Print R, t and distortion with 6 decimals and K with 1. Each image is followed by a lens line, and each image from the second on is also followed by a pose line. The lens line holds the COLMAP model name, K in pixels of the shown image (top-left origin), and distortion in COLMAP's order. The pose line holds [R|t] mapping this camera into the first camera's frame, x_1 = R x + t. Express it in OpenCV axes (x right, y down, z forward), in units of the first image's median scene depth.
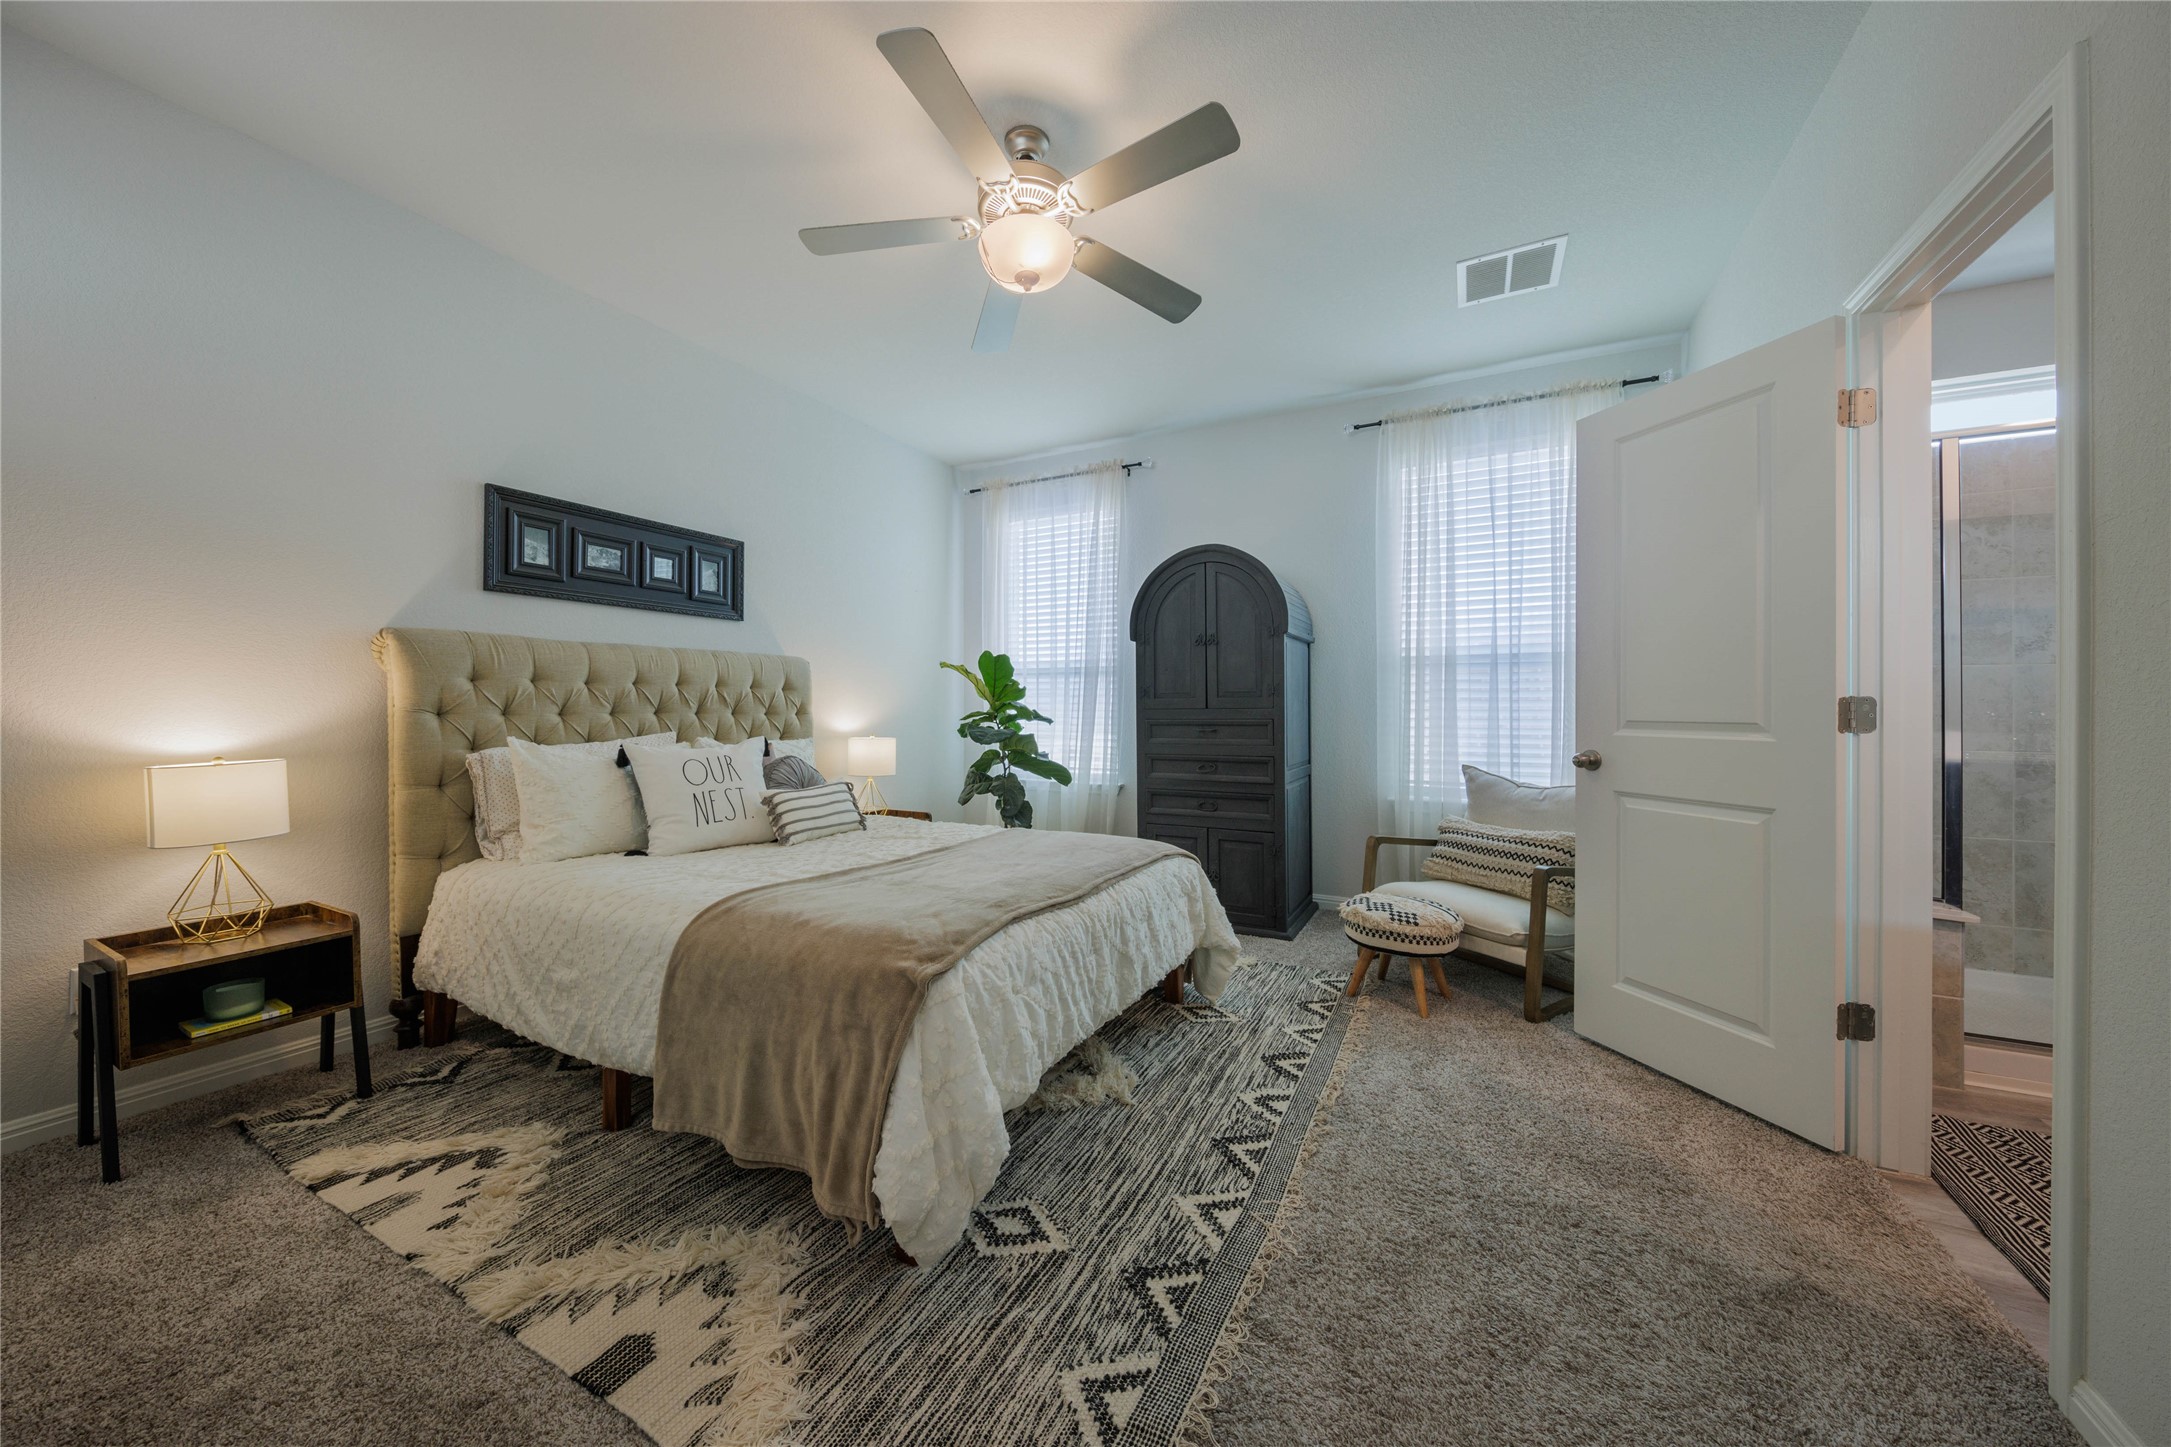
lens RADIAL K [[754.2, 0, 1079.5], [0, 754.2, 711.0], [0, 0, 1]] dist [0.002694, -0.001927]
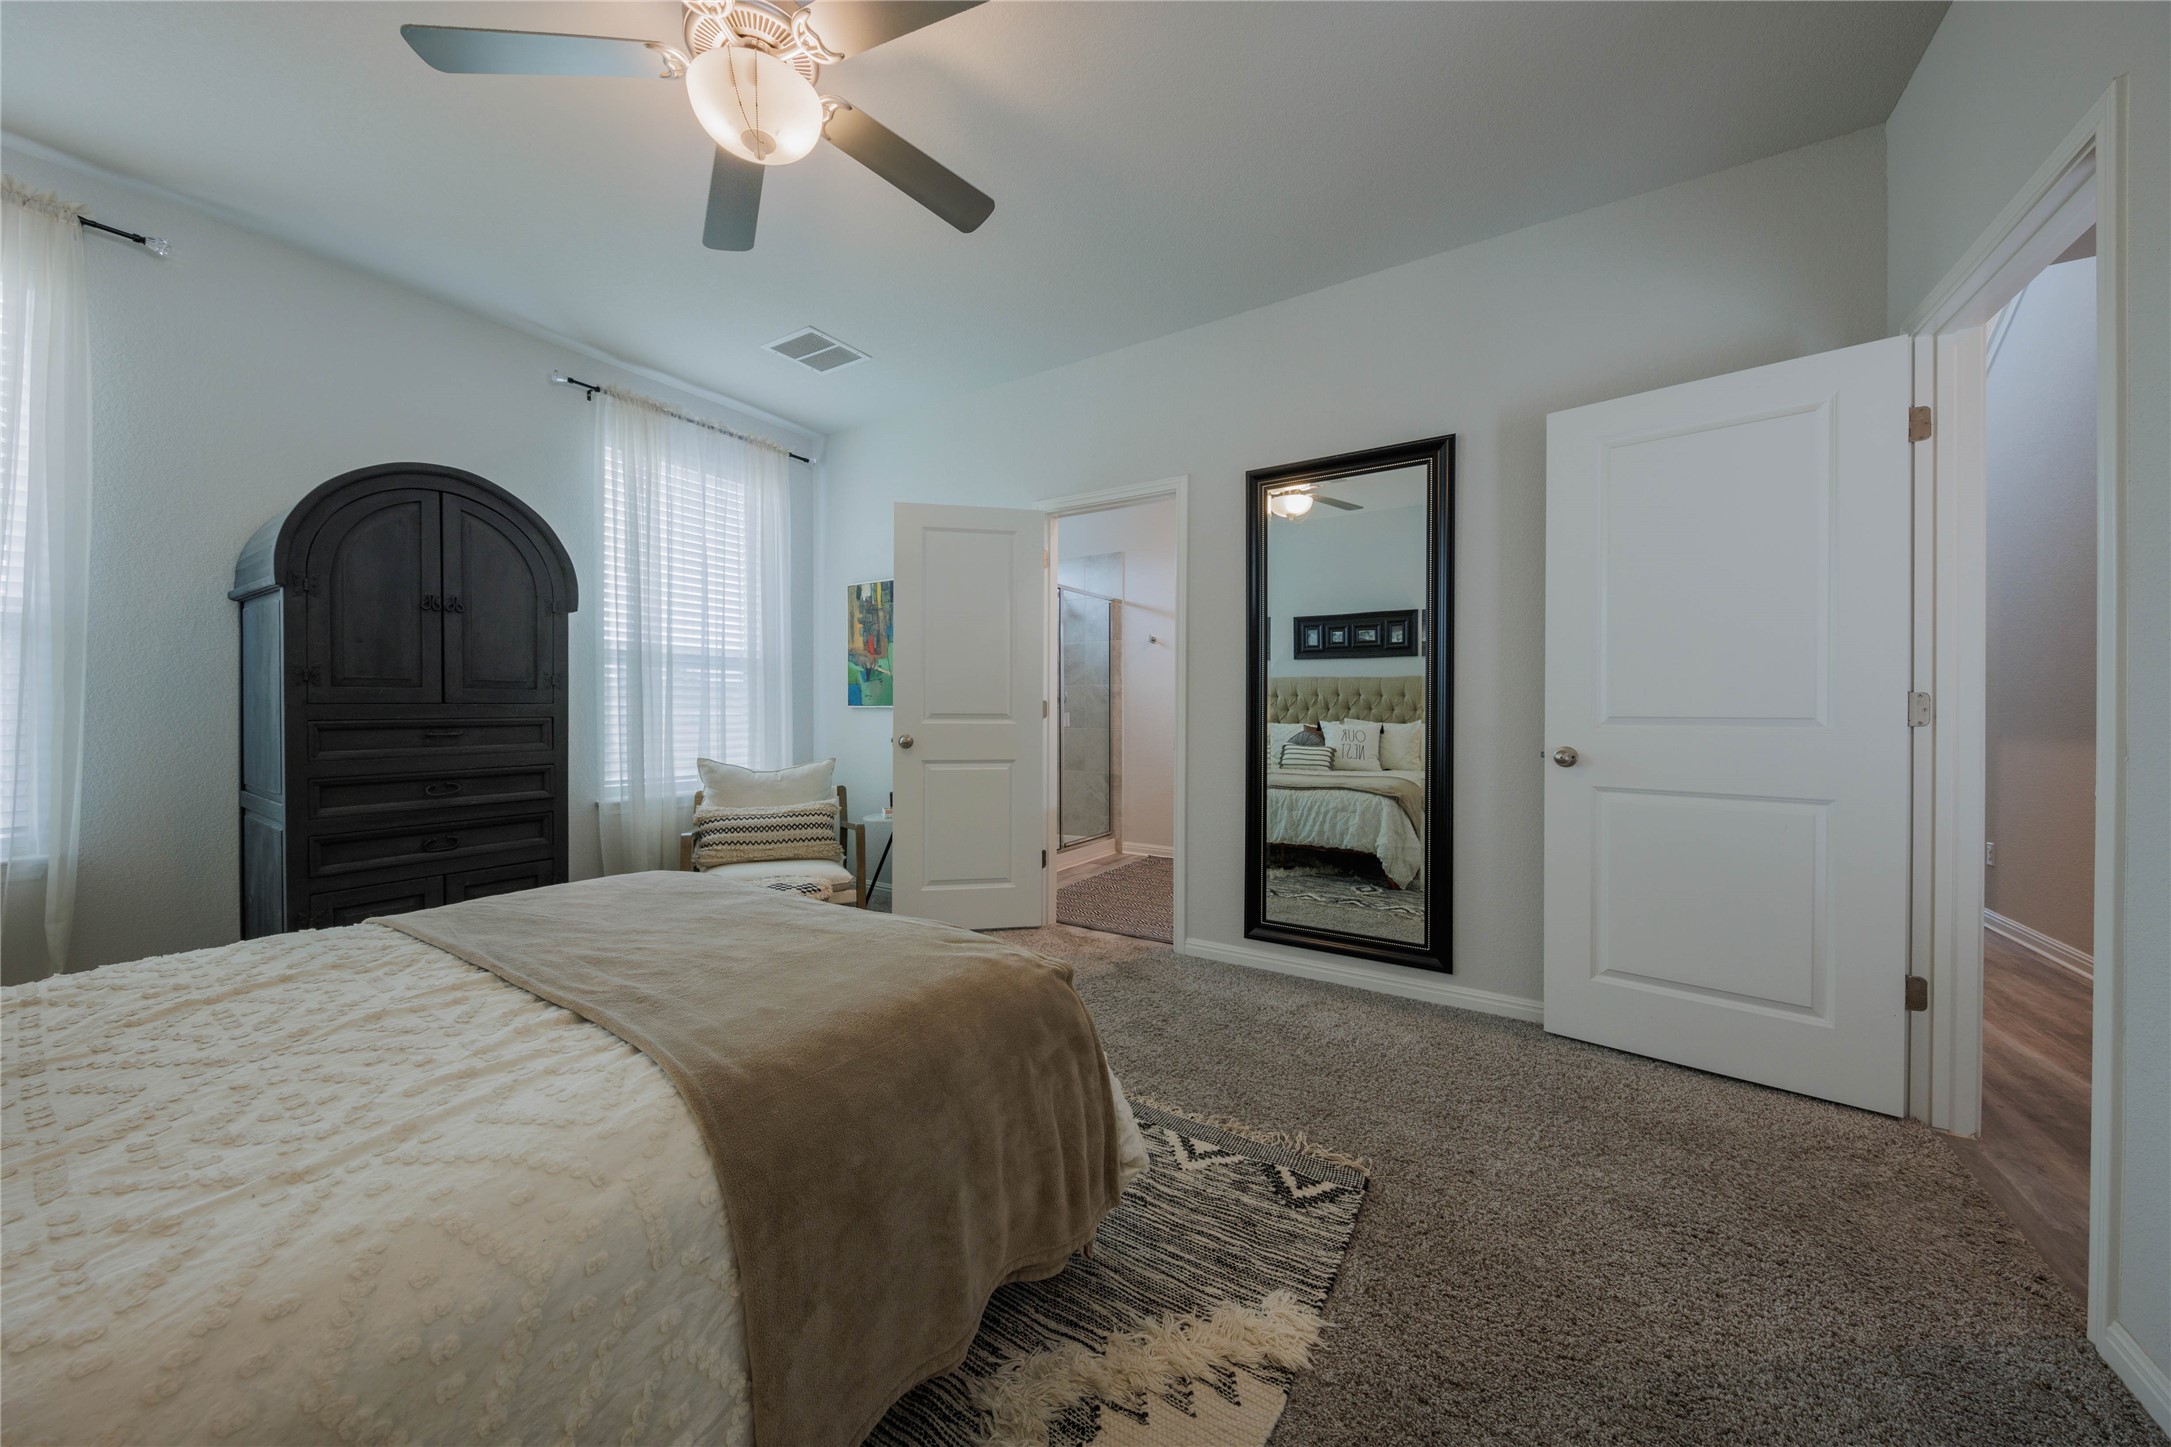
lens RADIAL K [[756.6, 0, 1087.7], [0, 756.6, 713.3], [0, 0, 1]] dist [0.000944, -0.000034]
pose [[0.066935, -0.006274, 0.997738, -0.586618], [-0.000027, 0.999980, 0.006290, 0.001949], [-0.997757, -0.000448, 0.066933, 0.435839]]
